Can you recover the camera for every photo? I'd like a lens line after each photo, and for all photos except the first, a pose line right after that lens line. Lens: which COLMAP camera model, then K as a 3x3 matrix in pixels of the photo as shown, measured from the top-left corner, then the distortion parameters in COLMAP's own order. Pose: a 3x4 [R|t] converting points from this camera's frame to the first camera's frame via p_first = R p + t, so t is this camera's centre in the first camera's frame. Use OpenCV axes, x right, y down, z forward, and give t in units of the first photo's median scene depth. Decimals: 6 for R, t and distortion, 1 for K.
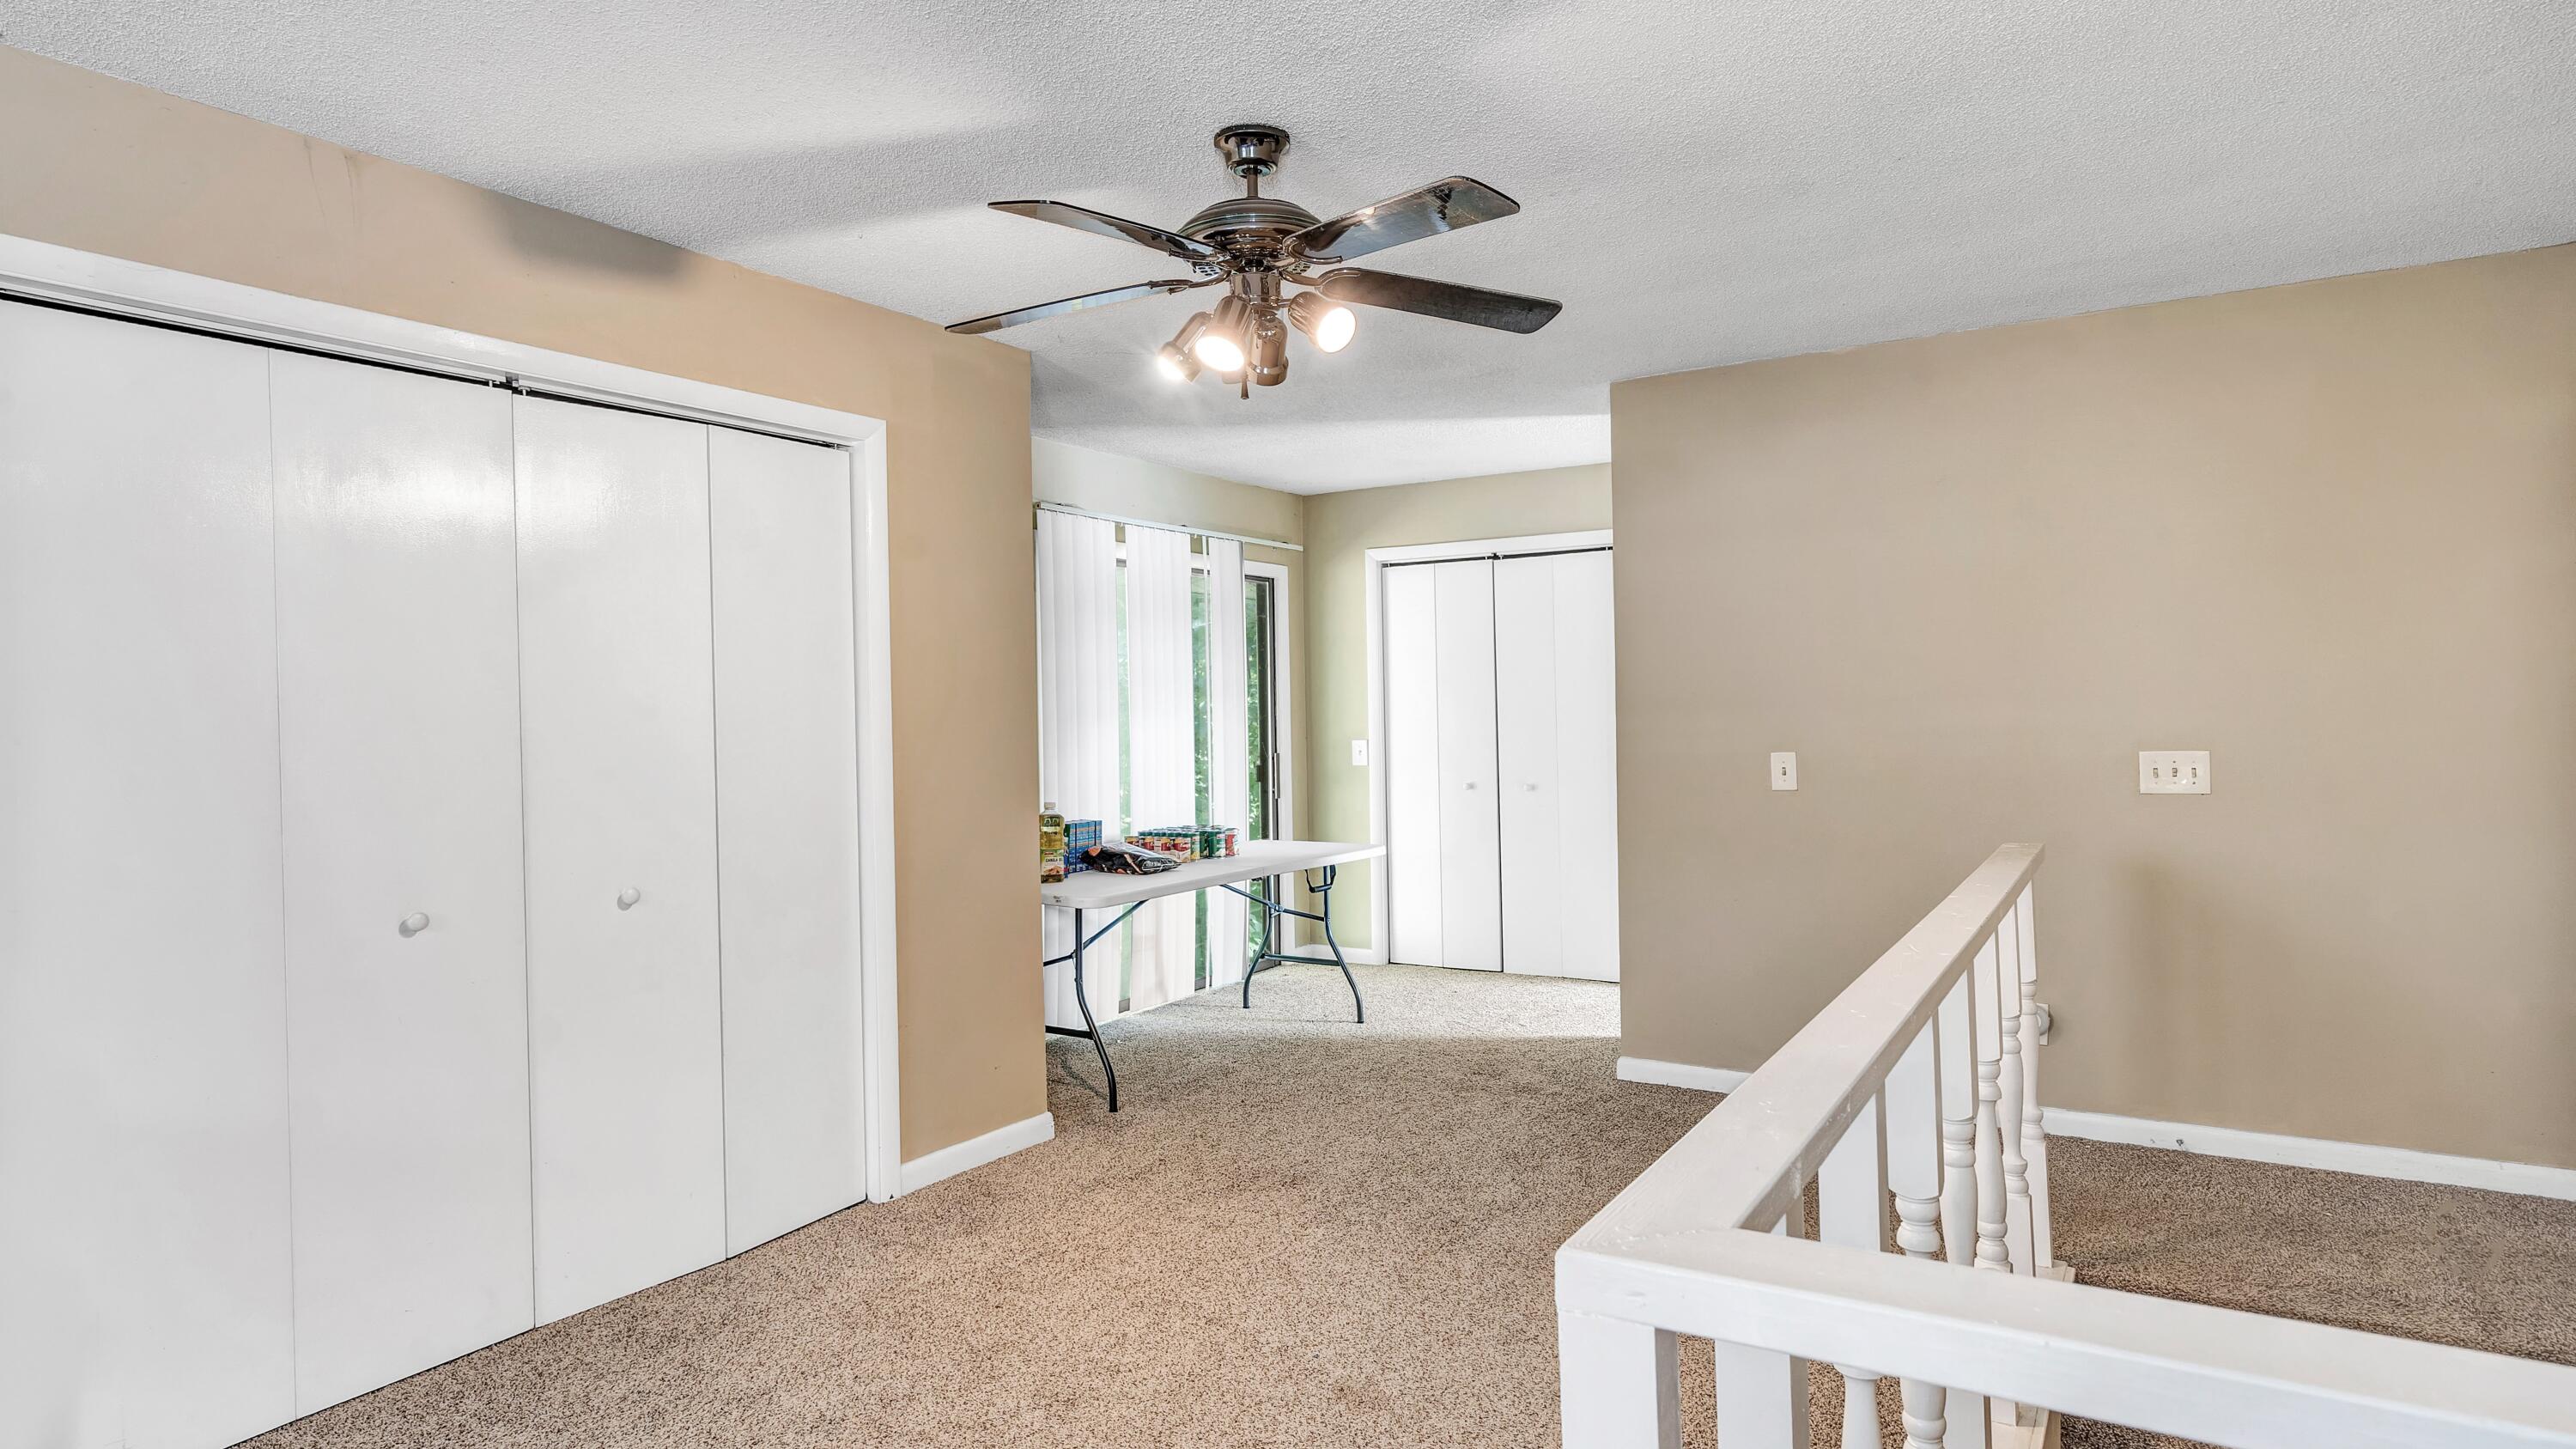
lens RADIAL K [[1397.2, 0, 1337.8], [0, 1397.2, 714.0], [0, 0, 1]] dist [0.003822, 0.002723]
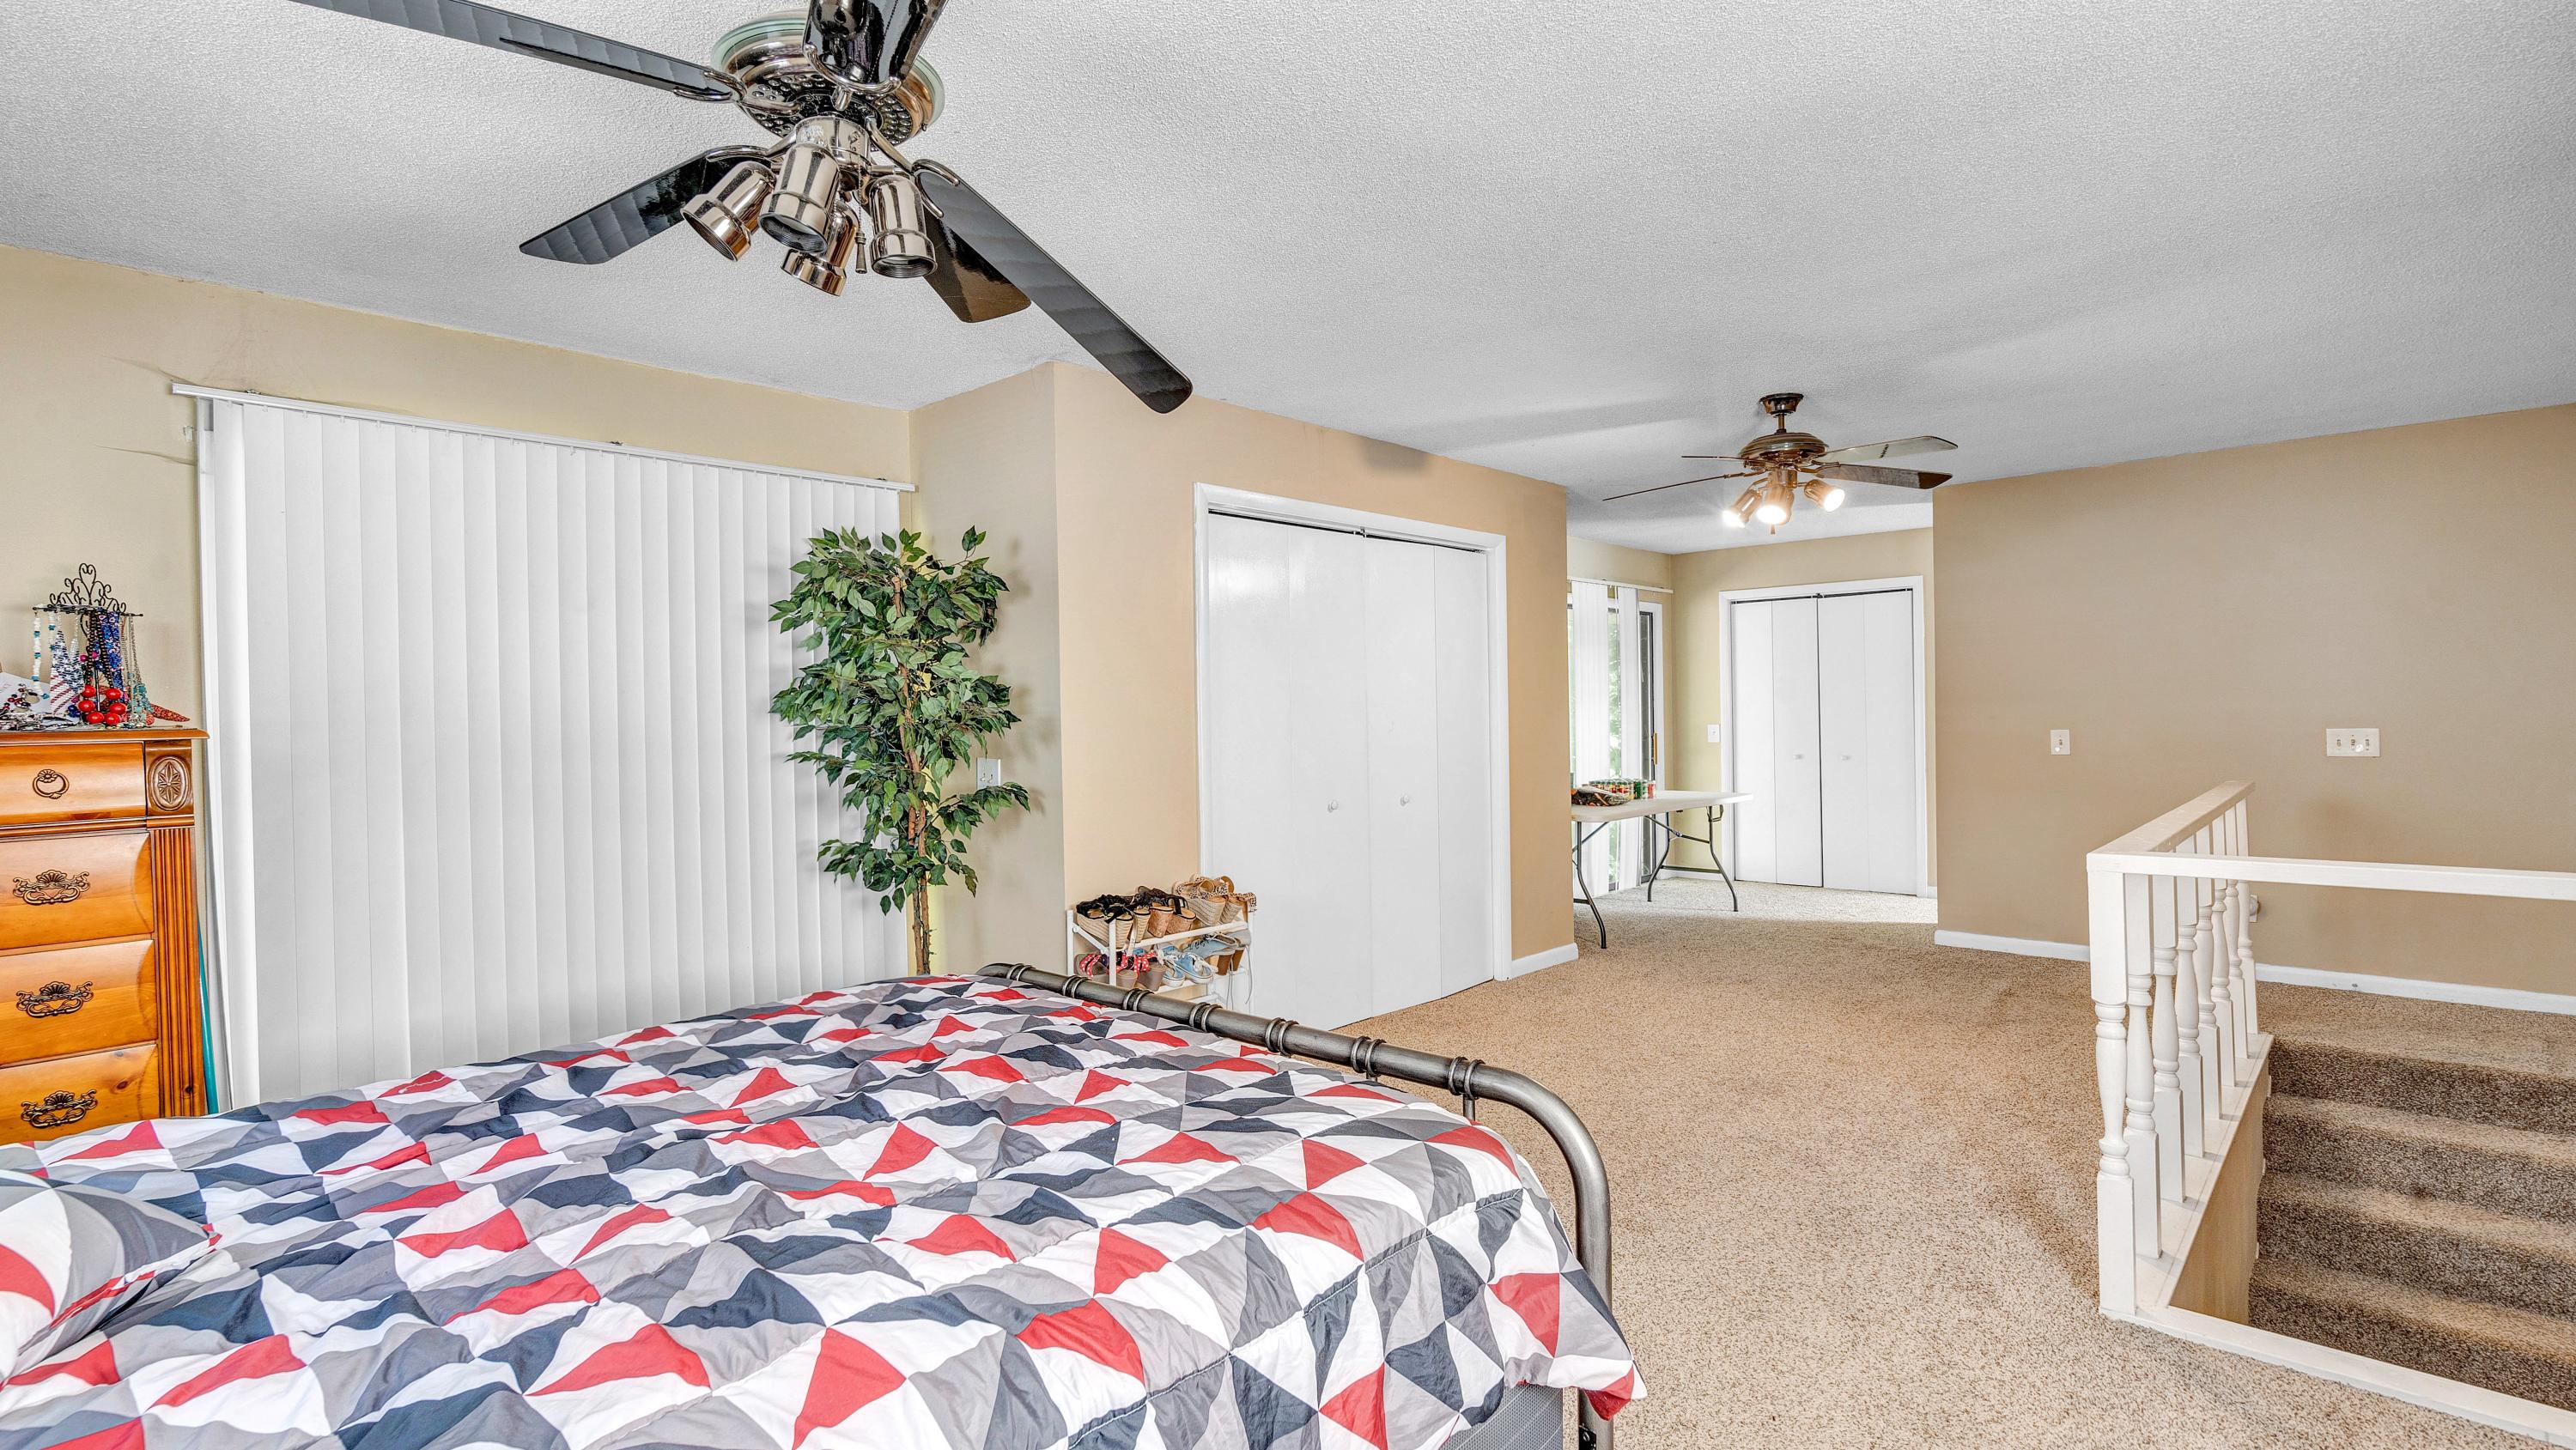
lens RADIAL K [[1192.9, 0, 1315.0], [0, 1192.9, 718.7], [0, 0, 1]] dist [-0.005948, 0.003857]
pose [[0.979521, 0.002859, -0.201323, -0.211422], [-0.001574, 0.999977, 0.006540, 0.008212], [0.201337, -0.006089, 0.979503, -0.424881]]
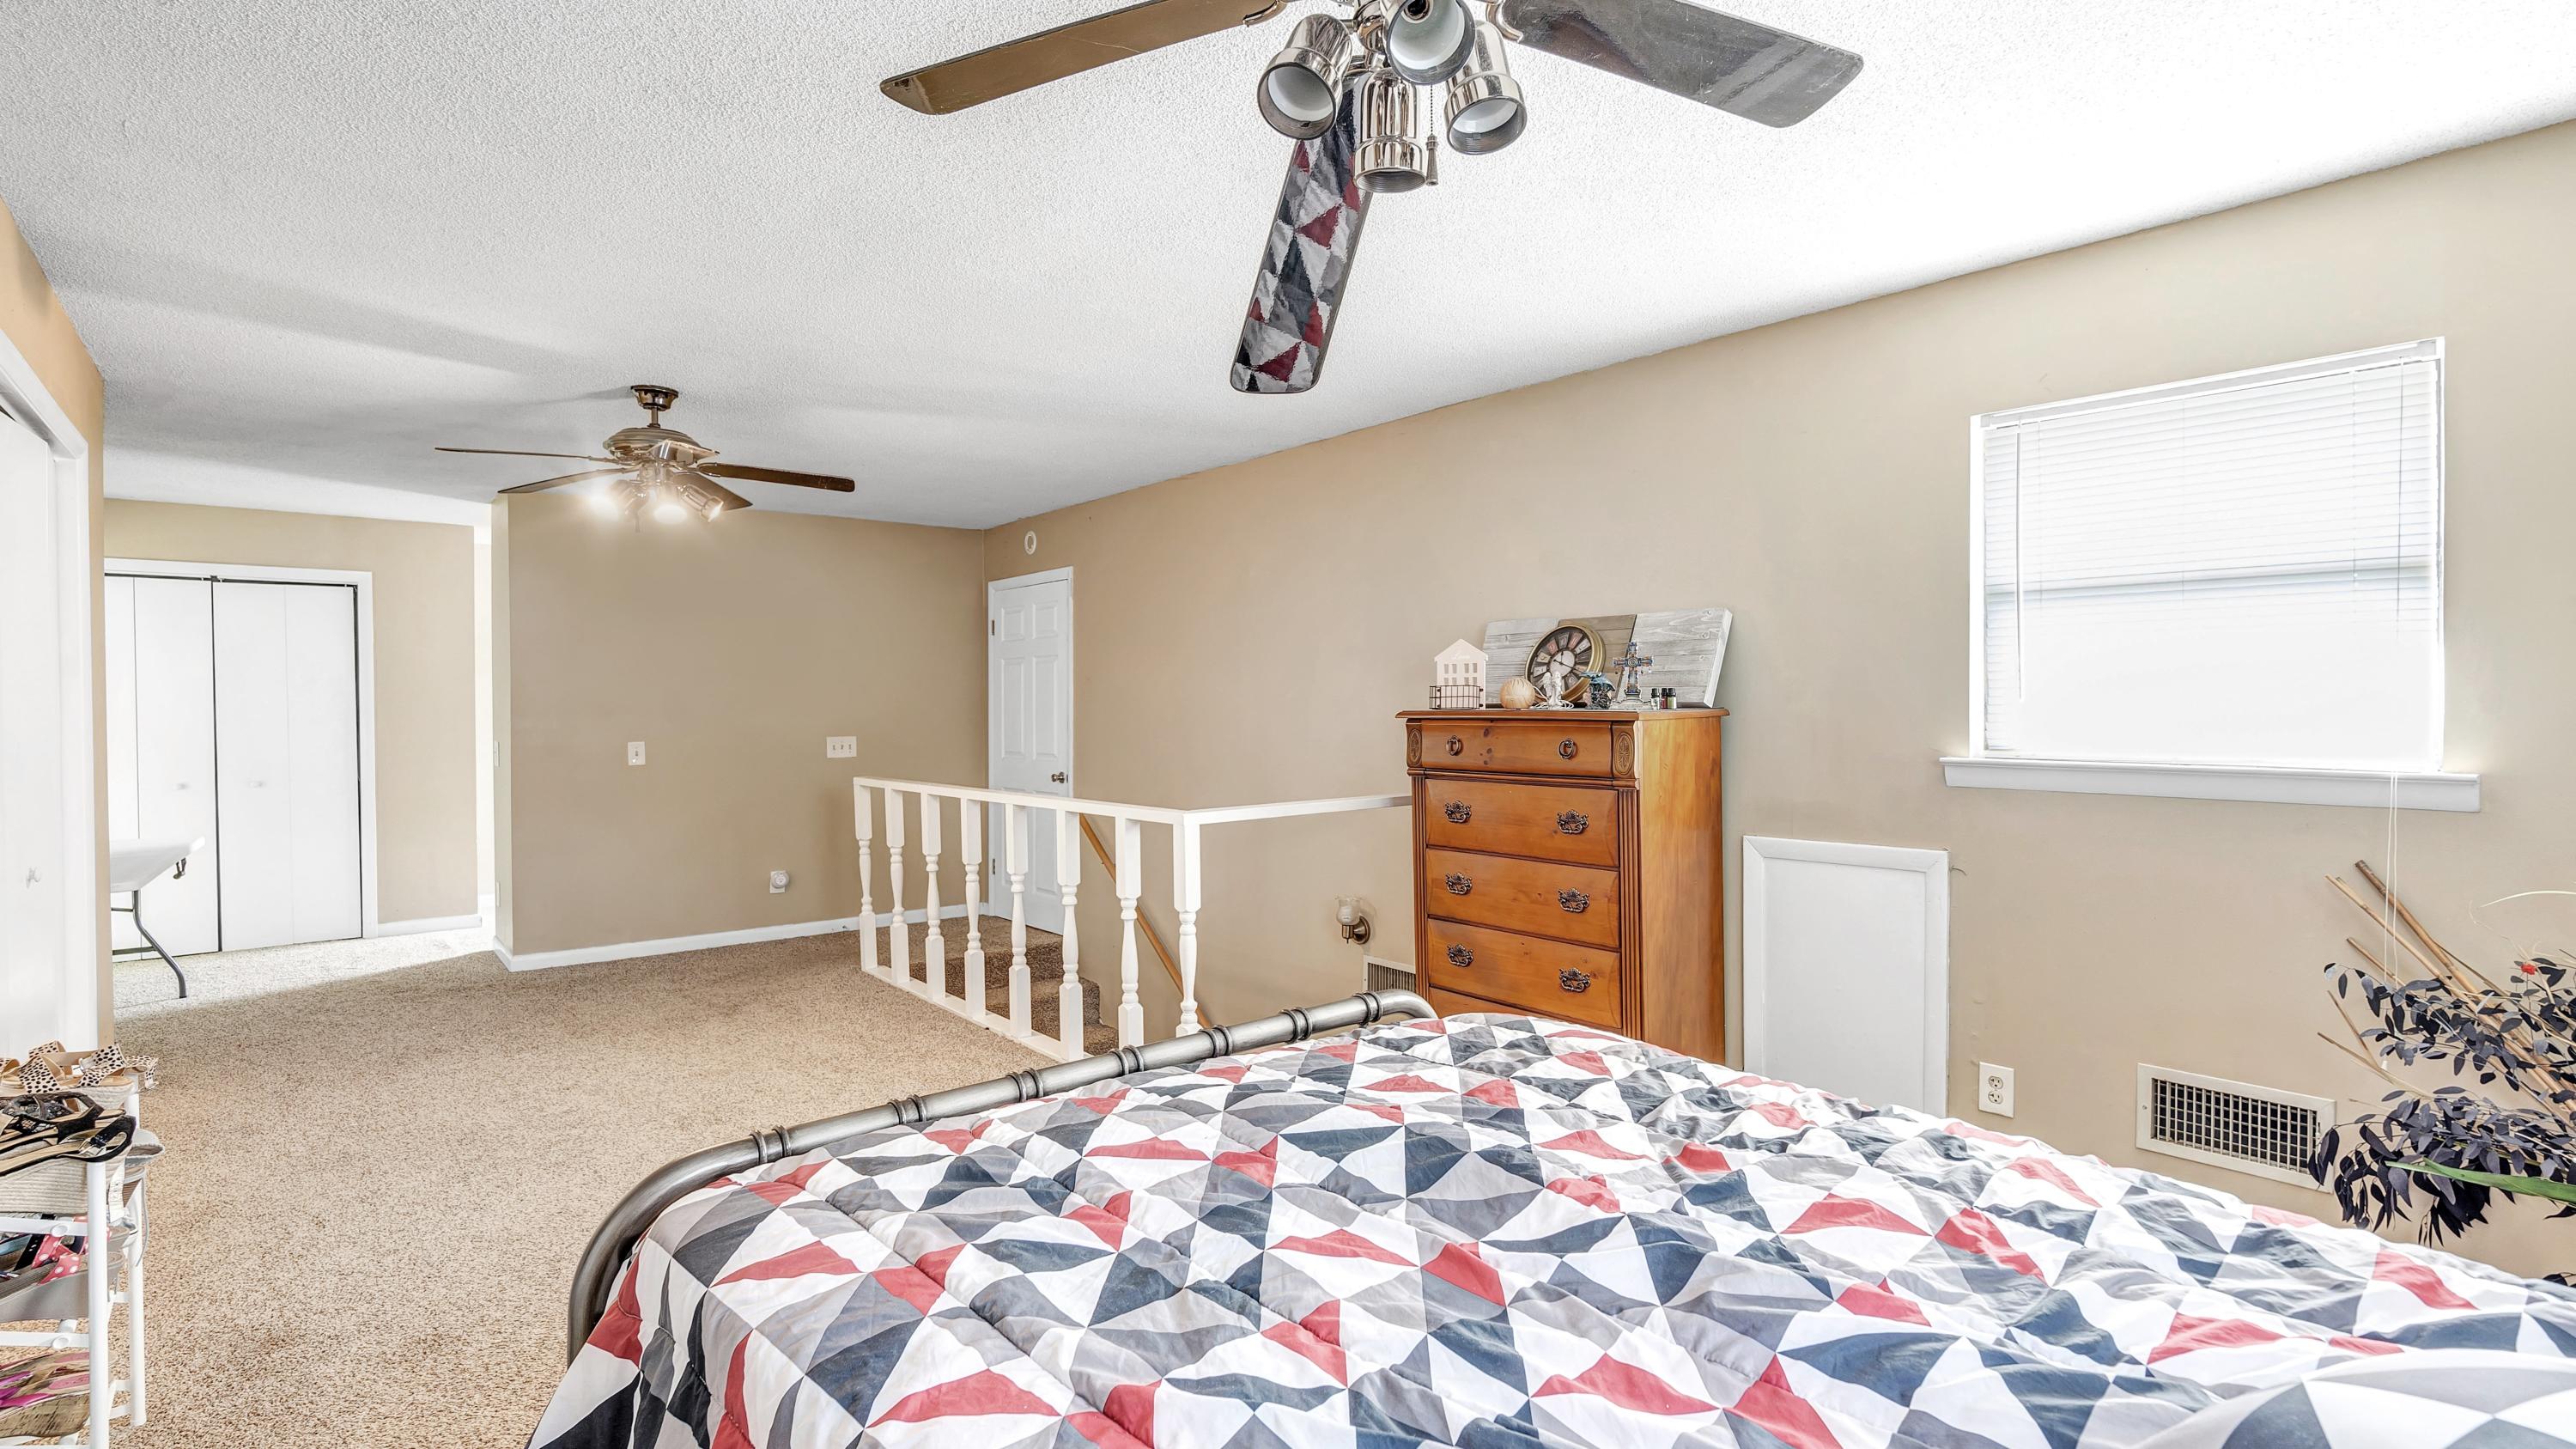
lens RADIAL K [[1193.2, 0, 1265.2], [0, 1193.2, 720.1], [0, 0, 1]] dist [-0.005948, 0.003857]
pose [[0.325267, 0.005531, 0.945606, -0.745481], [0.003569, 0.999969, -0.007077, 0.014111], [-0.945616, 0.005677, 0.325237, -0.139708]]
